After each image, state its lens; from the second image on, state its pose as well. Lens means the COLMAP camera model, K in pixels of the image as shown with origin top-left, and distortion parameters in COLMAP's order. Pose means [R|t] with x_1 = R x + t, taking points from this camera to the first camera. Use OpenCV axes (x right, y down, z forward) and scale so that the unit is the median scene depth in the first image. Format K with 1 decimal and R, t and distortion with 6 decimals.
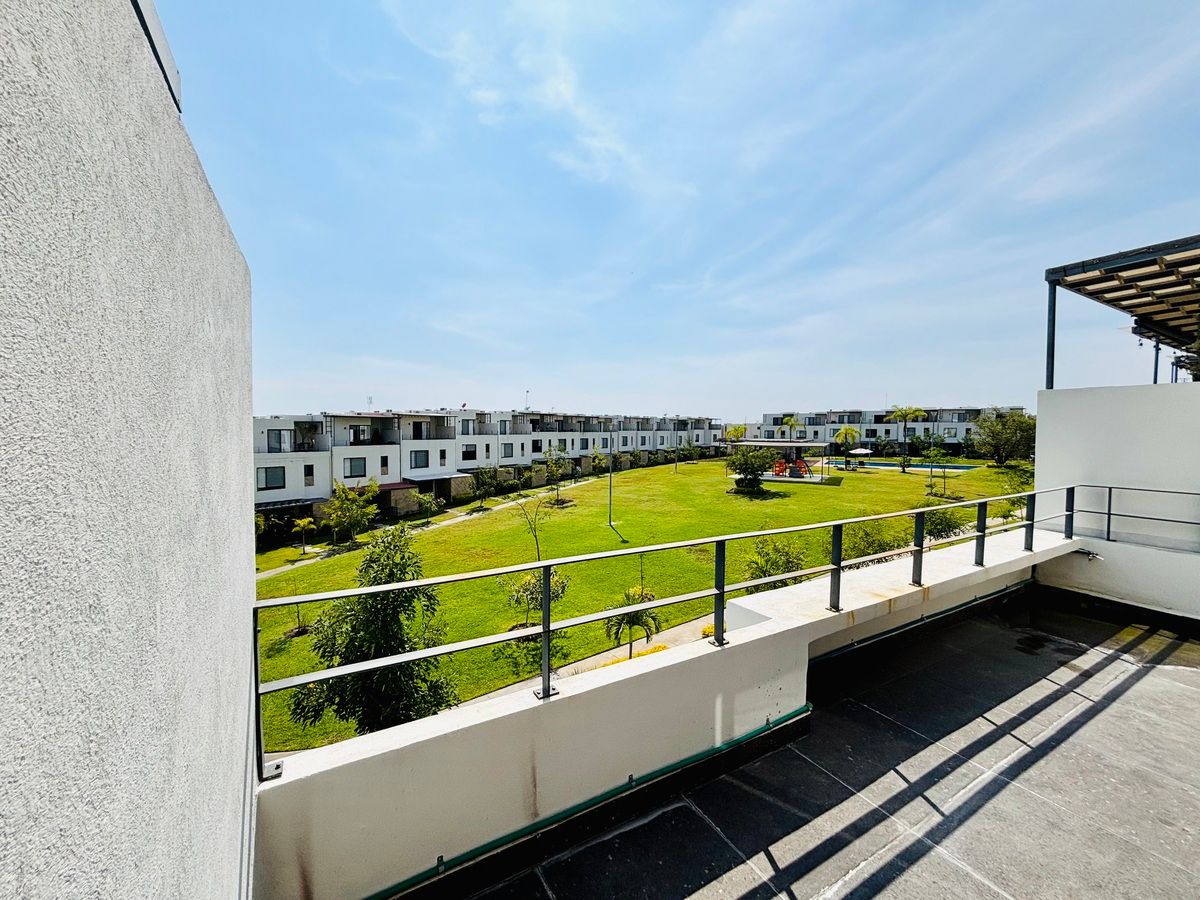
lens RADIAL K [[480.8, 0, 604.0], [0, 480.8, 465.6], [0, 0, 1]] dist [0.006556, -0.003198]
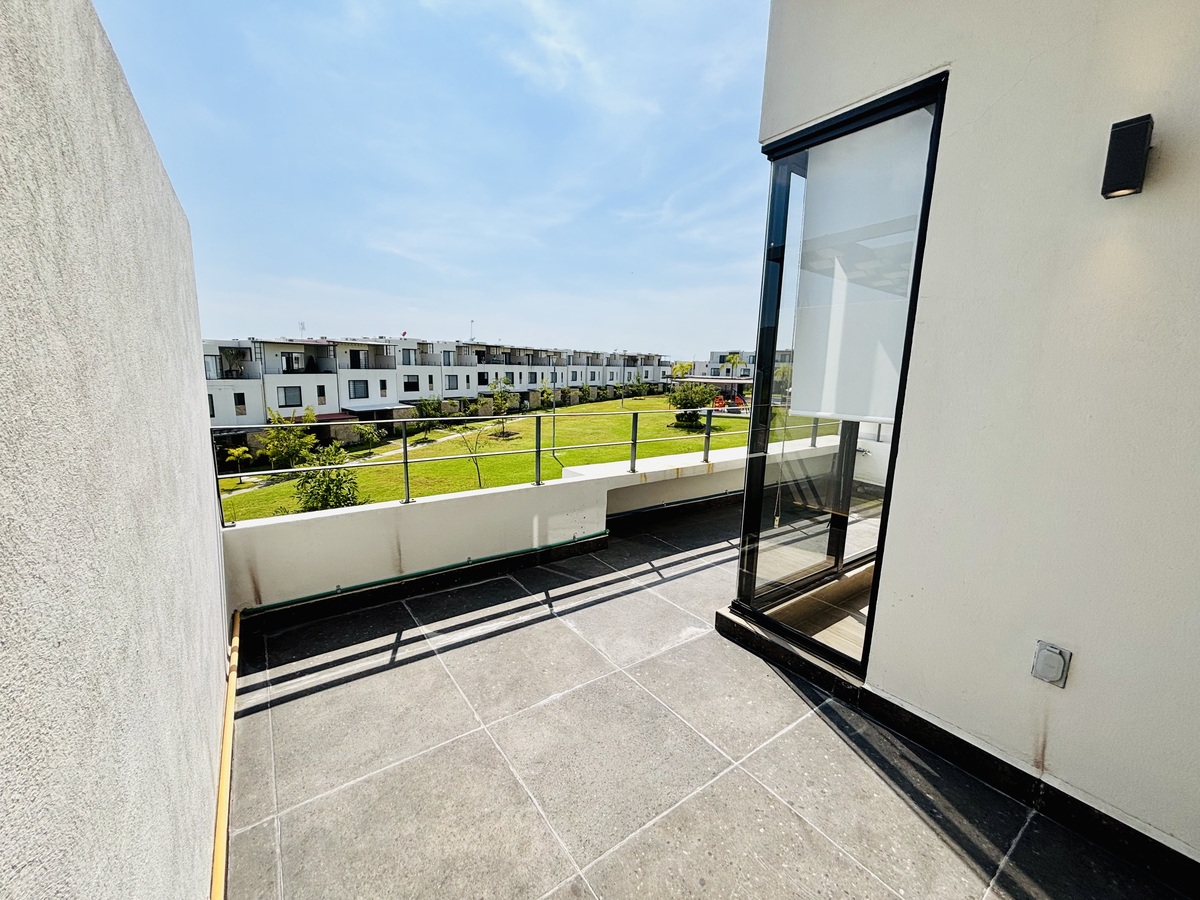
lens RADIAL K [[480.8, 0, 602.5], [0, 480.8, 460.6], [0, 0, 1]] dist [0.006556, -0.003198]
pose [[0.995610, 0.002285, 0.093566, 0.016288], [-0.013531, 0.992714, 0.119735, 0.006070], [-0.092610, -0.120475, 0.988387, -0.027219]]
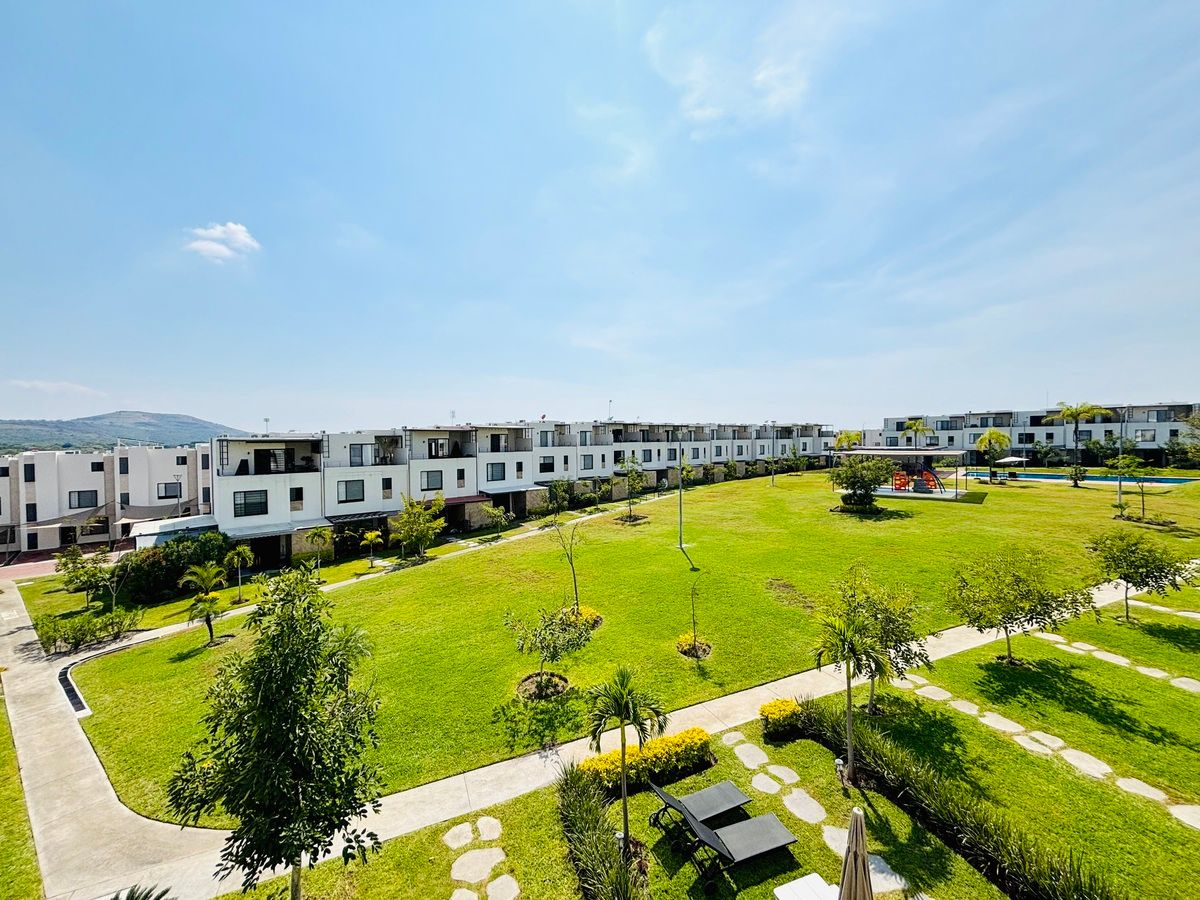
lens RADIAL K [[480.8, 0, 602.7], [0, 480.8, 444.6], [0, 0, 1]] dist [0.006556, -0.003198]
pose [[0.975642, -0.014325, -0.218901, 0.048256], [0.000088, 0.997891, -0.064911, -0.004597], [0.219369, 0.063310, 0.973586, 0.073313]]
